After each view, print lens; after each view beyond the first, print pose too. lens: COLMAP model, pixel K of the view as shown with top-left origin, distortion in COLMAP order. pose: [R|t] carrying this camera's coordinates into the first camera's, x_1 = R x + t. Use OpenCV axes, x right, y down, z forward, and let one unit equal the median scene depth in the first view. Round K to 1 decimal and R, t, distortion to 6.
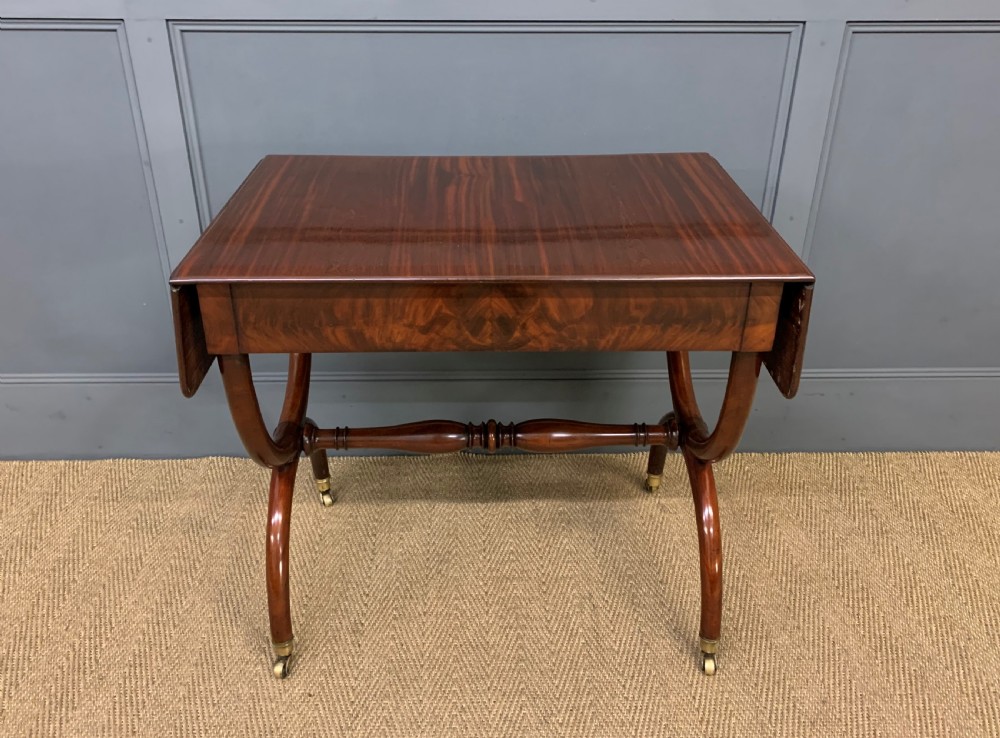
lens RADIAL K [[850.7, 0, 492.5], [0, 850.7, 341.6], [0, 0, 1]] dist [-0.000047, 0.012092]
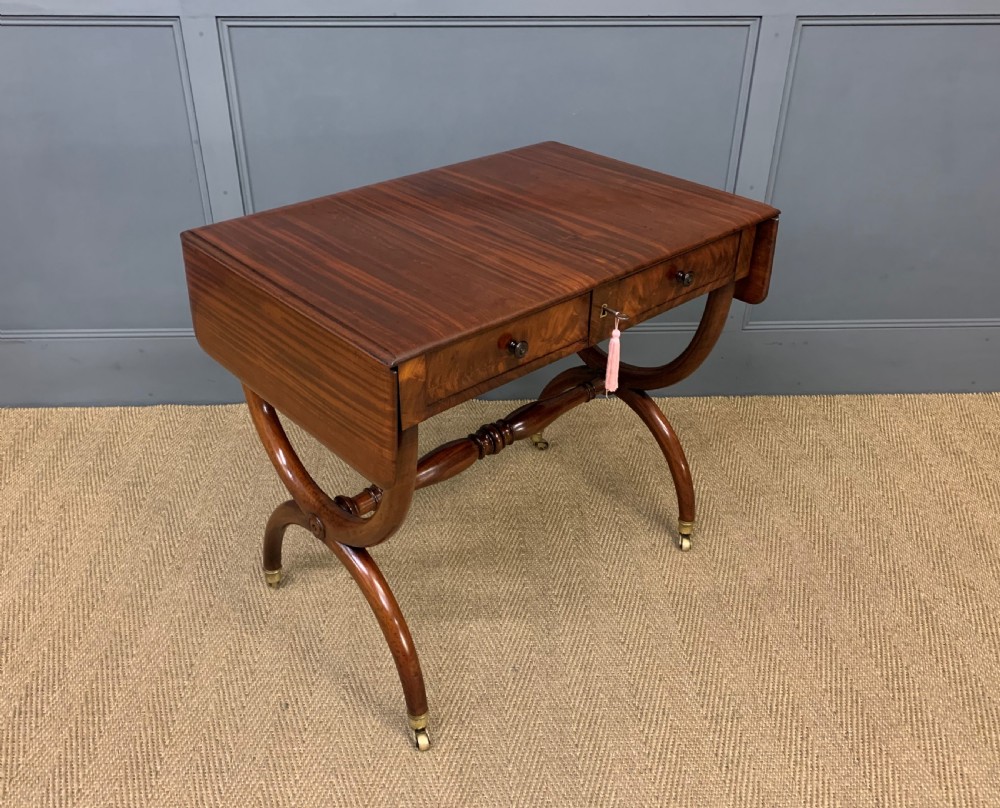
lens RADIAL K [[868.8, 0, 485.6], [0, 868.8, 375.6], [0, 0, 1]] dist [0.019258, -0.023799]
pose [[0.999927, -0.007401, 0.009514, -0.027564], [0.006971, 0.998985, 0.044497, 0.061777], [-0.009834, -0.044427, 0.998964, -0.215479]]
